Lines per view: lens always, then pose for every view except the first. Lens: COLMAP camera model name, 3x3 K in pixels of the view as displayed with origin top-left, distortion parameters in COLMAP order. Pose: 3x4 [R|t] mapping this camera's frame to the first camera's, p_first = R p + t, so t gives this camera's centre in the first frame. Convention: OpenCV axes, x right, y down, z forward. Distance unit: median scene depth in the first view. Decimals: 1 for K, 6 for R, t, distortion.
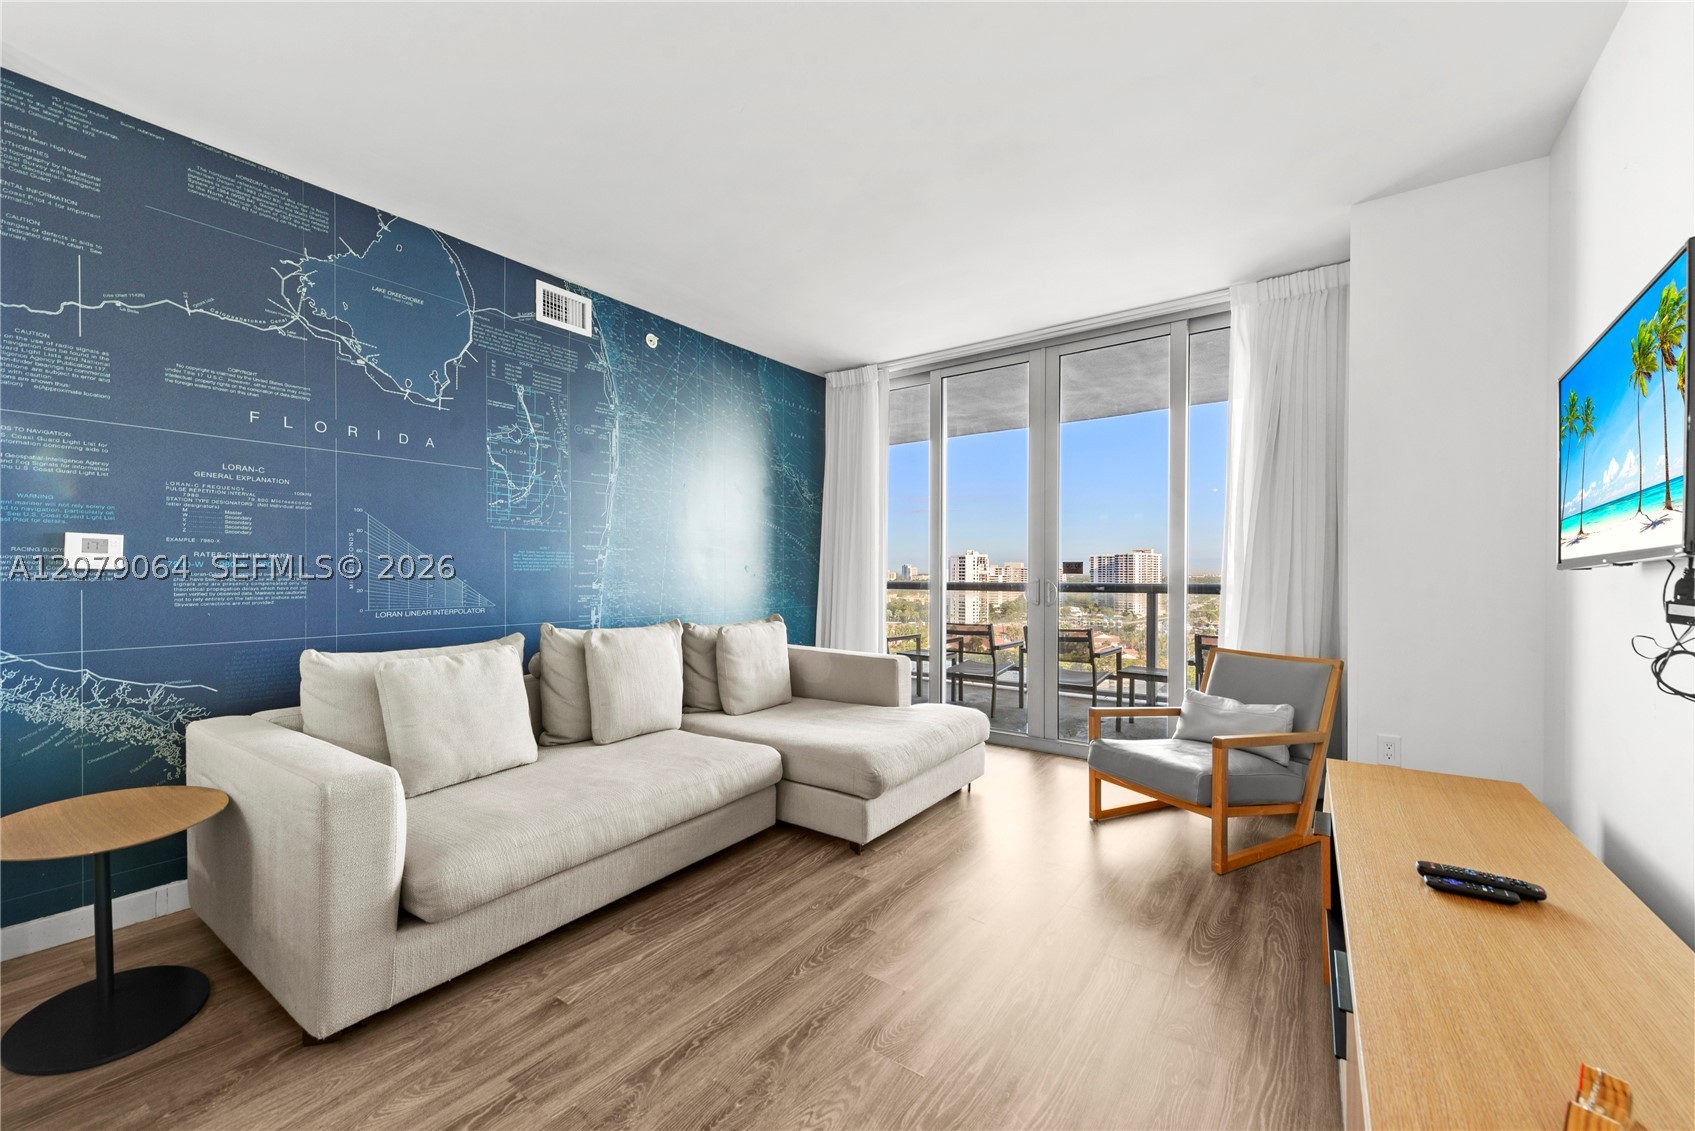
lens RADIAL K [[679.4, 0, 847.4], [0, 679.4, 567.1], [0, 0, 1]] dist [0.015663, -0.003708]
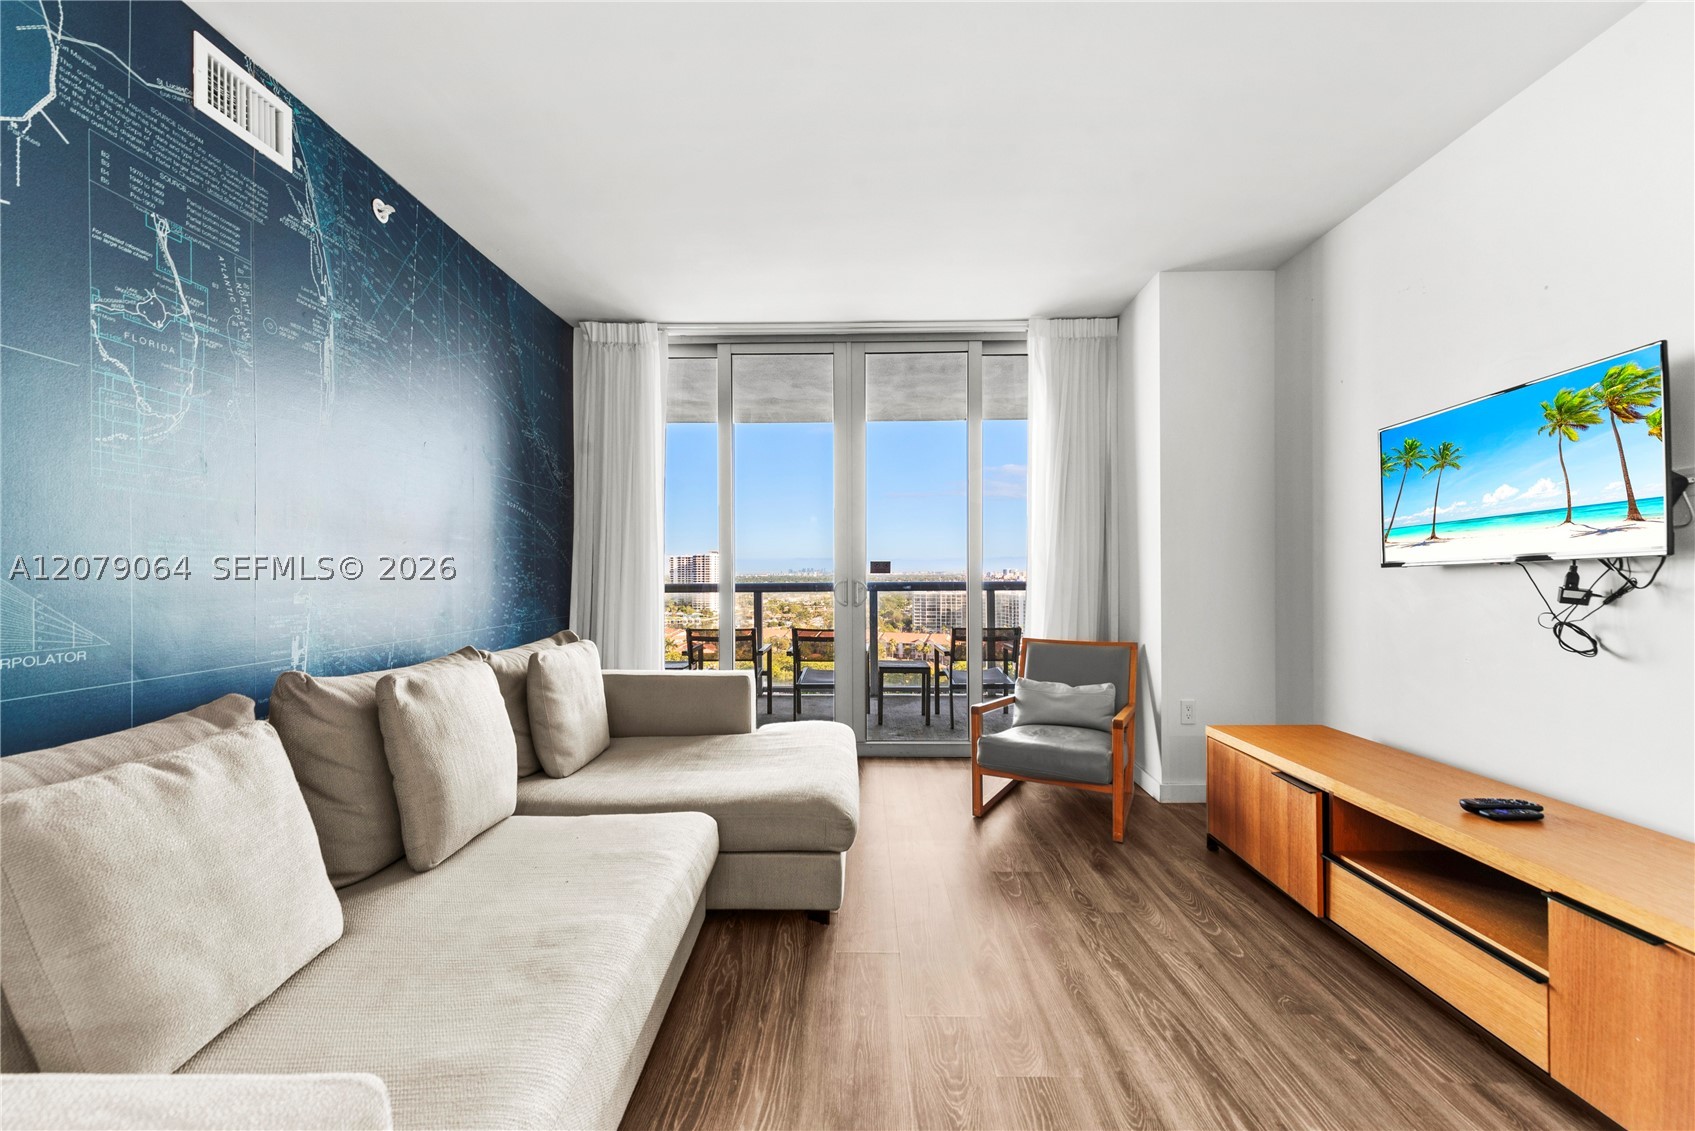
lens RADIAL K [[679.4, 0, 852.7], [0, 679.4, 559.5], [0, 0, 1]] dist [0.015663, -0.003708]
pose [[0.816231, 0.004614, 0.577707, -0.328453], [0.002237, 0.999935, -0.011145, 0.001388], [-0.577721, 0.010389, 0.816168, 0.250639]]
